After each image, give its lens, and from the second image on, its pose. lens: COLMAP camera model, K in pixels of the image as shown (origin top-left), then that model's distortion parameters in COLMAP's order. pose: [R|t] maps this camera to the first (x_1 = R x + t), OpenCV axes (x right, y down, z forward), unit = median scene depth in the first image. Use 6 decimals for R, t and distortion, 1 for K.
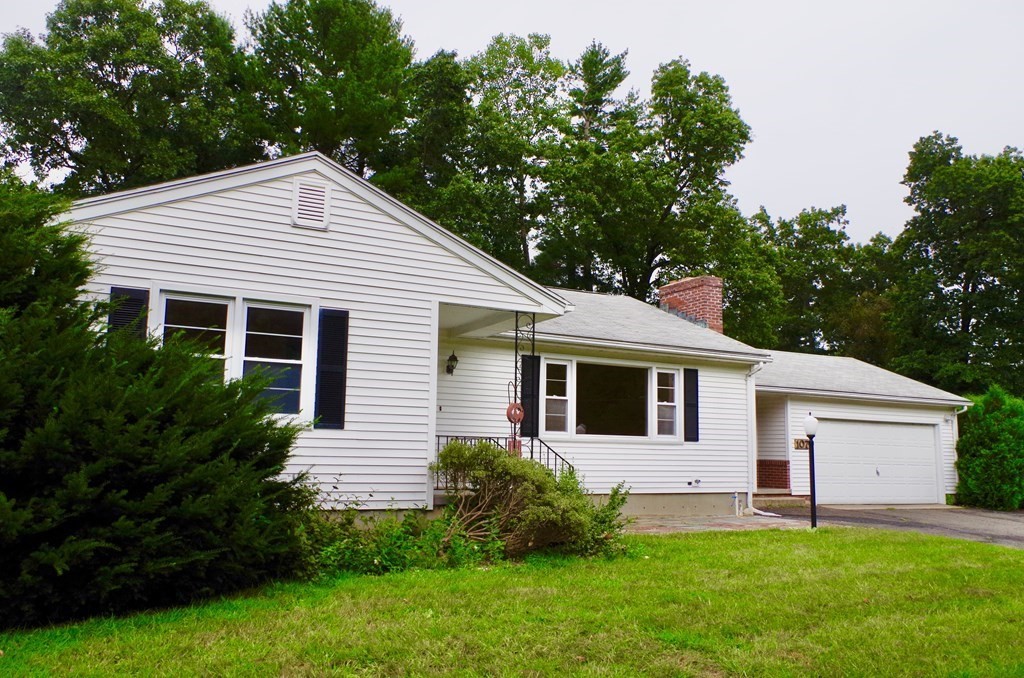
lens RADIAL K [[777.3, 0, 511.5], [0, 777.3, 339.5], [0, 0, 1]] dist [-0.004731, -0.002686]
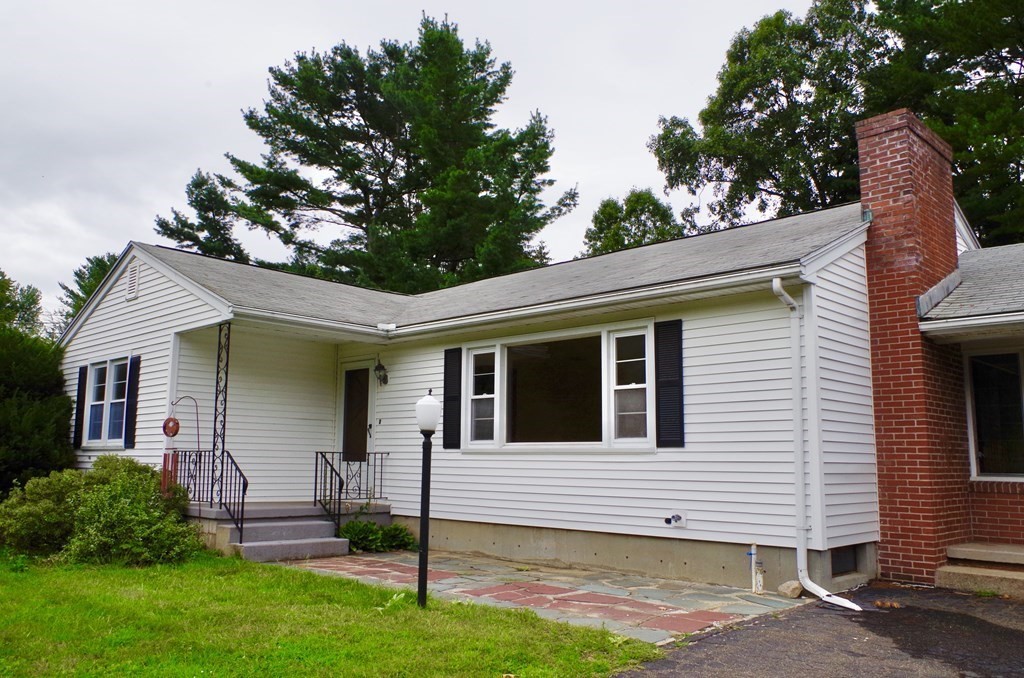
lens RADIAL K [[849.3, 0, 511.5], [0, 849.3, 340.3], [0, 0, 1]] dist [-0.008829, -0.001836]
pose [[0.302355, -0.149149, -0.941454, 0.804714], [0.131925, 0.984725, -0.113636, 0.110450], [0.944022, -0.089843, 0.317413, 0.705600]]
